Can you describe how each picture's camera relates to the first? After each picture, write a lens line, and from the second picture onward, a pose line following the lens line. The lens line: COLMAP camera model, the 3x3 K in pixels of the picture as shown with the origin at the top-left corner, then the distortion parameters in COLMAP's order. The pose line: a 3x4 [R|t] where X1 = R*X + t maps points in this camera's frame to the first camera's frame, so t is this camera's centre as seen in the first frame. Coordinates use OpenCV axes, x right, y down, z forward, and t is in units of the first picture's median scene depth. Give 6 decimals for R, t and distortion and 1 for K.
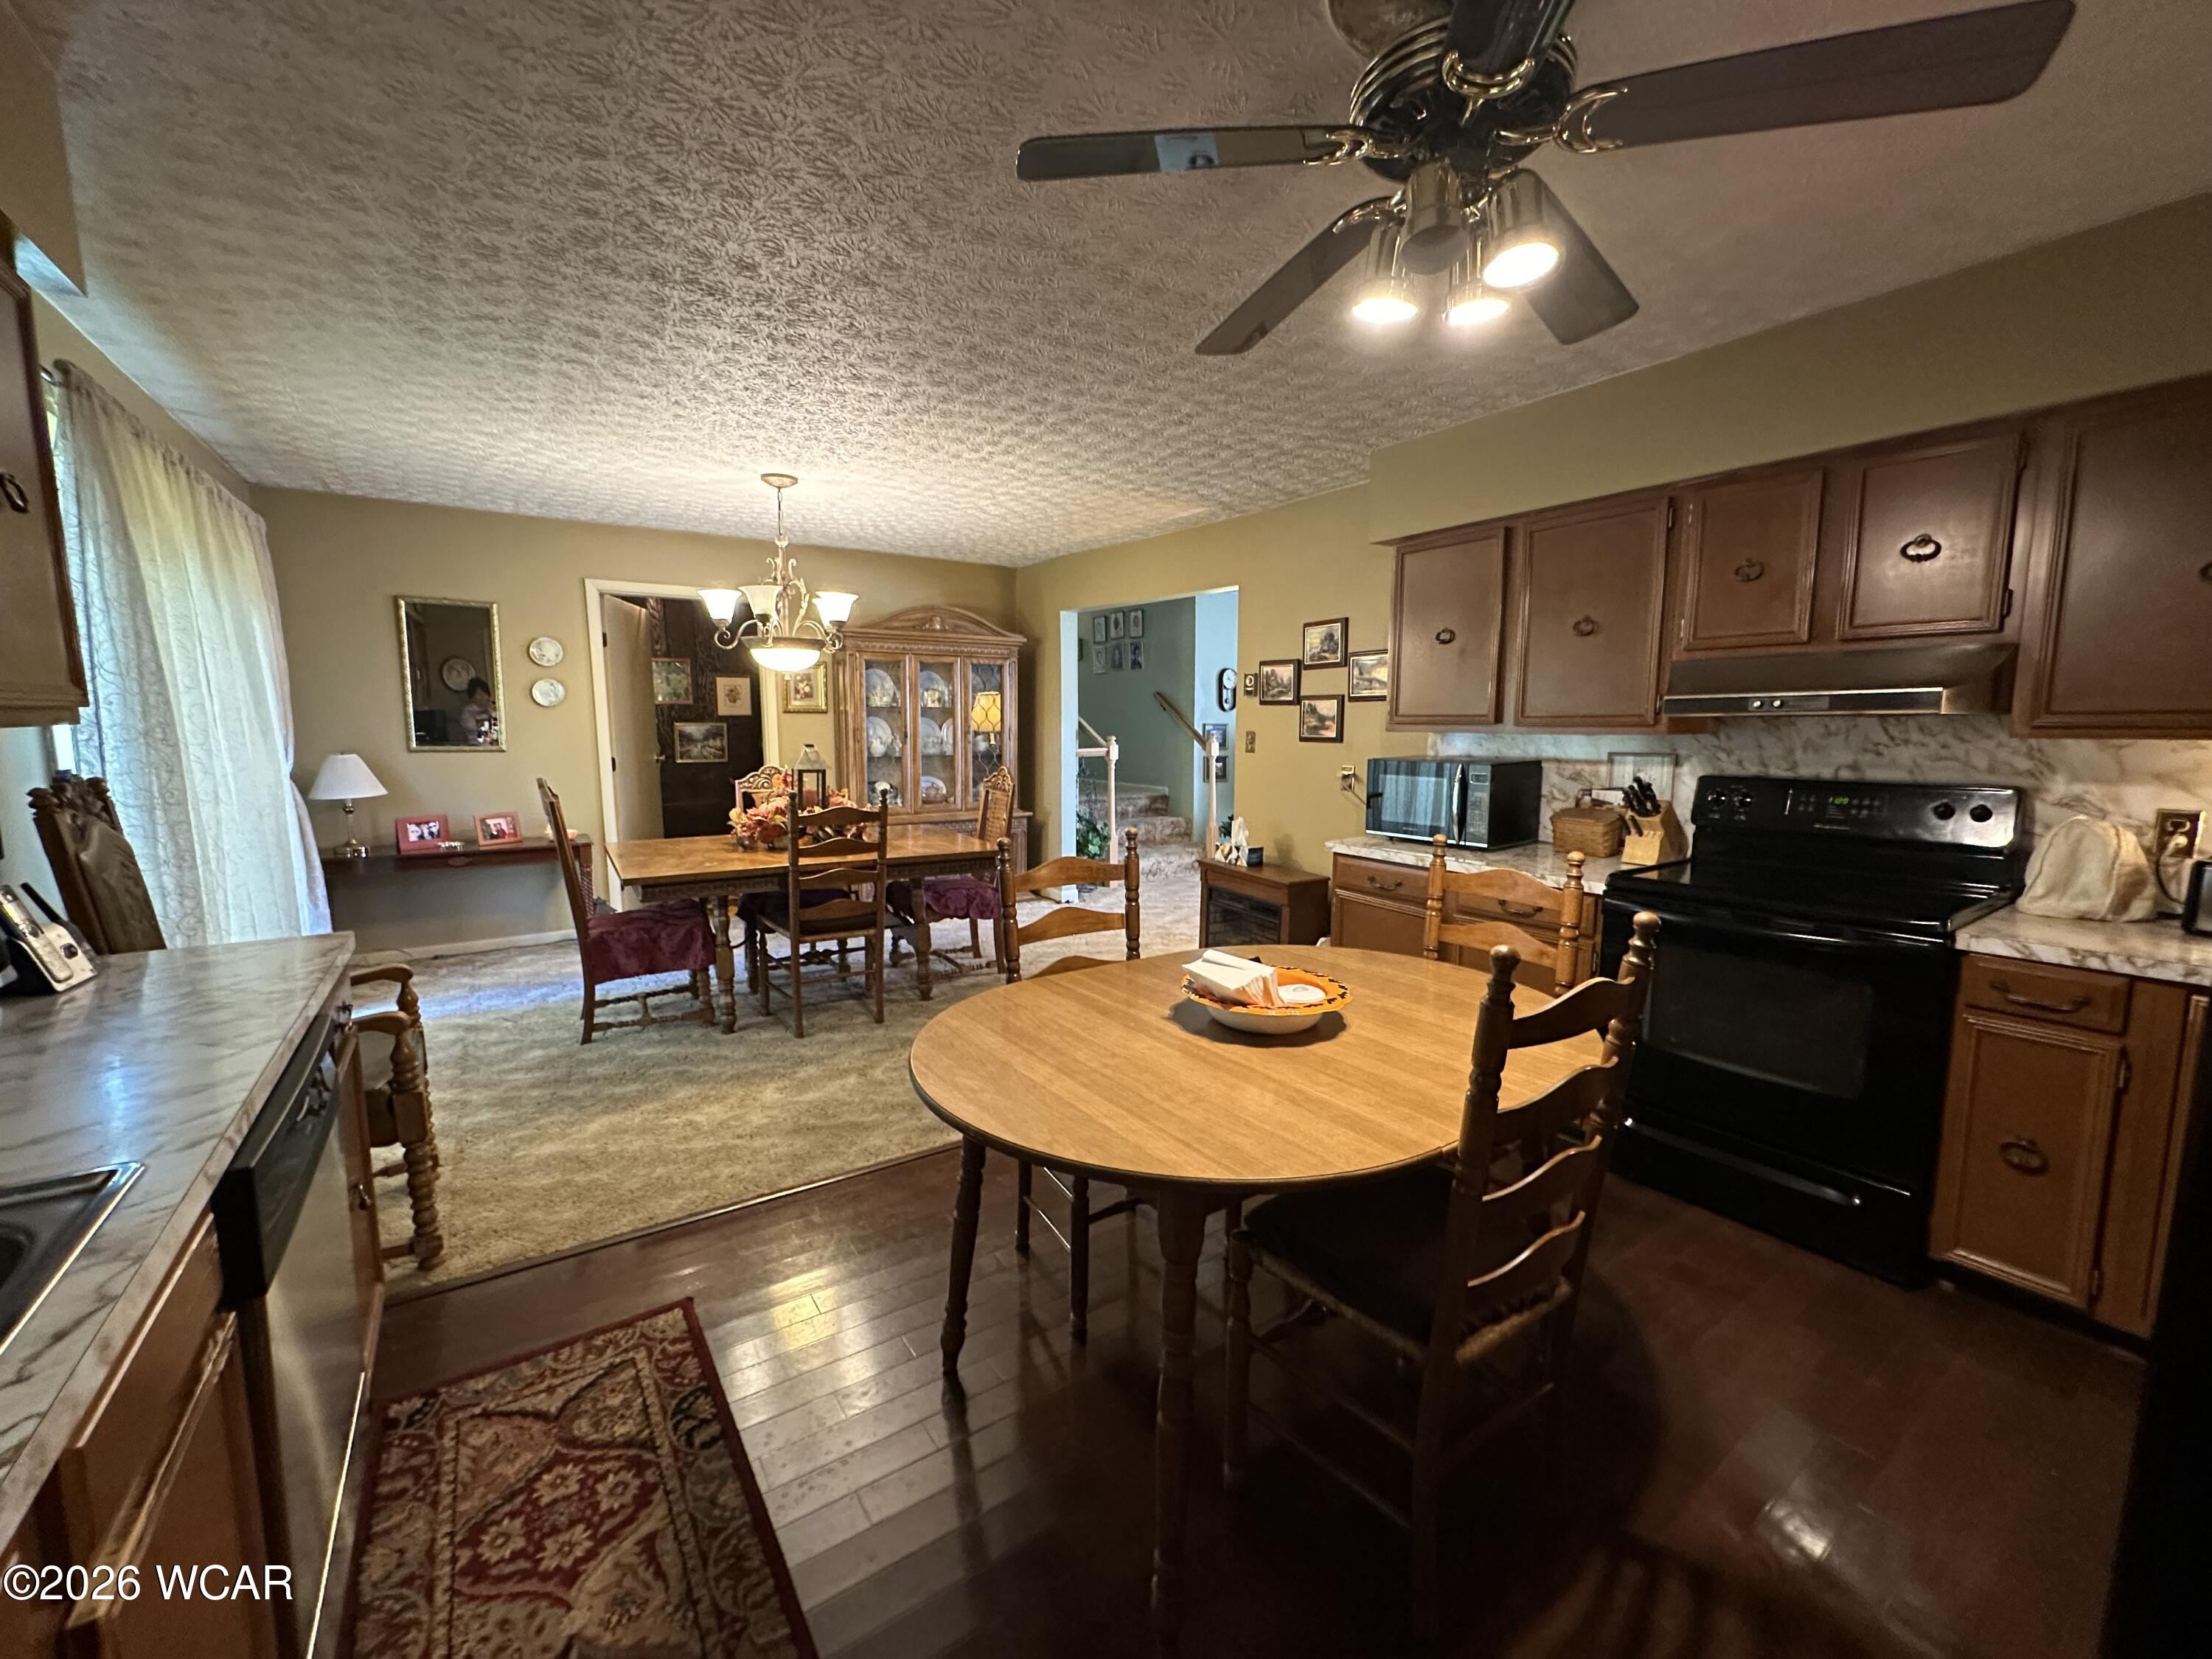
lens RADIAL K [[888.3, 0, 1110.5], [0, 888.3, 830.0], [0, 0, 1]] dist [-0.000955, 0.000203]
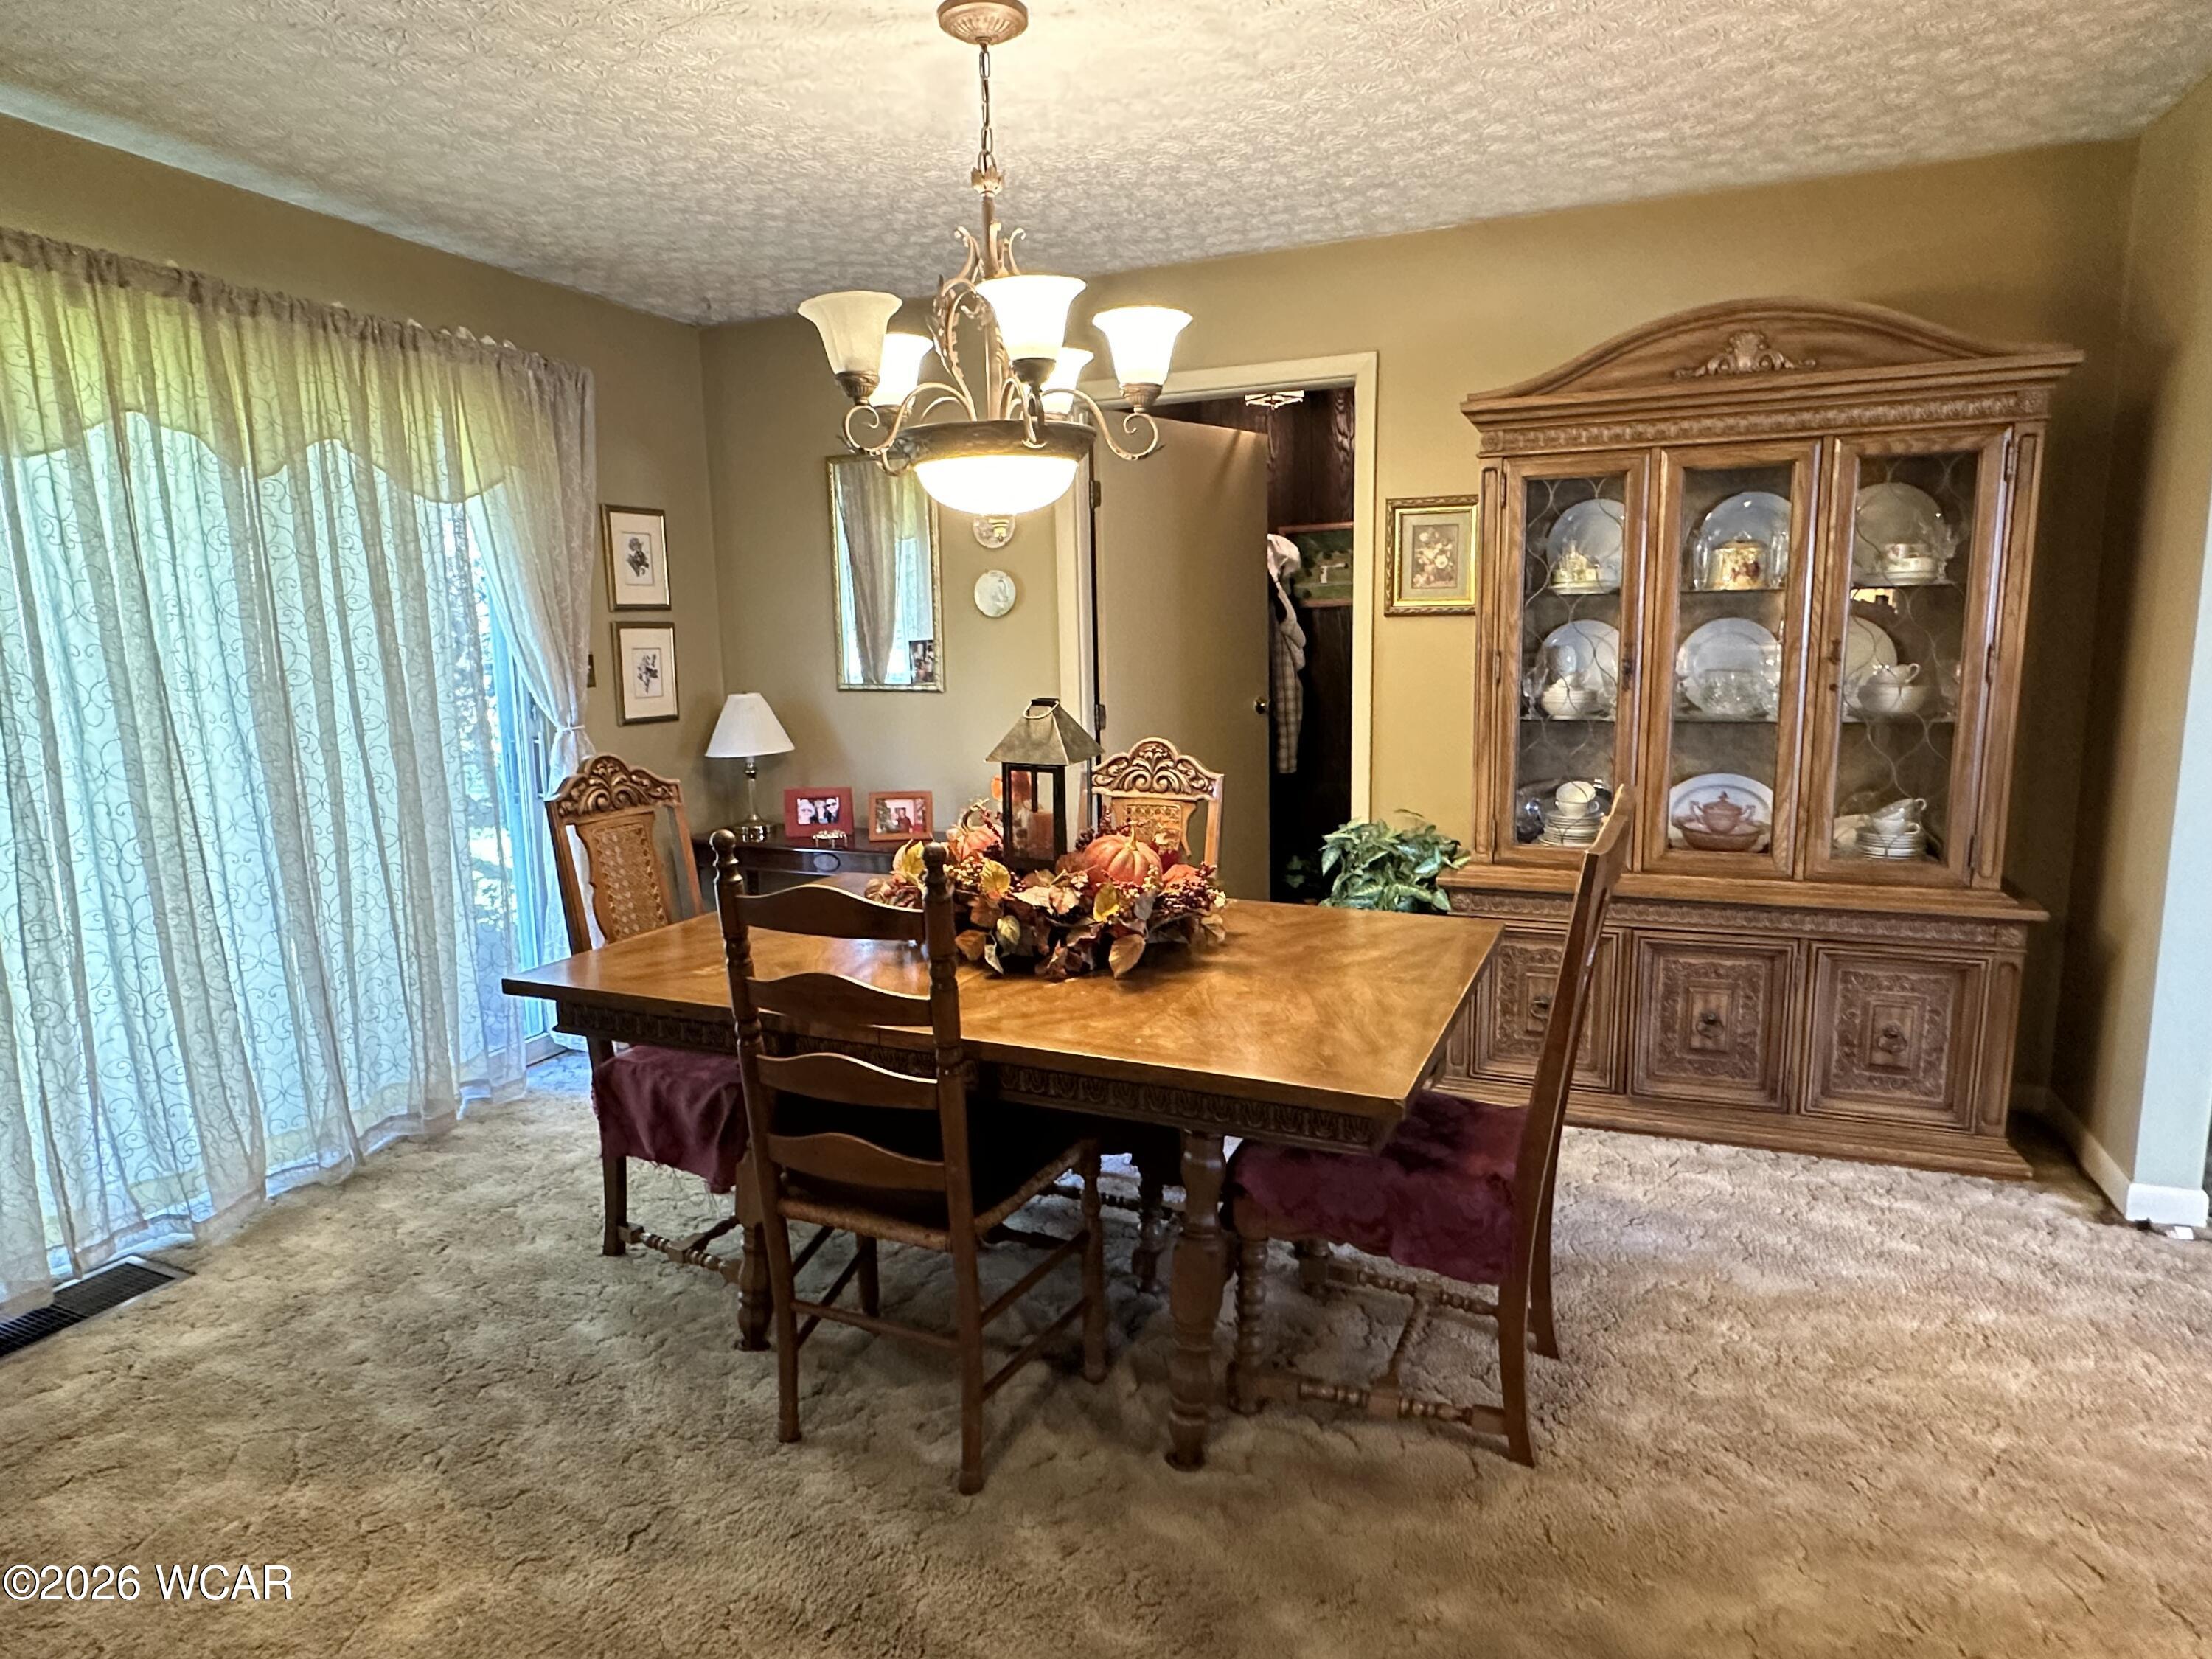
lens RADIAL K [[1281.6, 0, 1101.4], [0, 1281.6, 830.5], [0, 0, 1]] dist [0.000643, -0.001520]
pose [[0.537172, 0.116965, -0.835323, 0.145662], [-0.082584, 0.992874, 0.085919, -0.082244], [0.839420, 0.022831, 0.543004, 0.637537]]
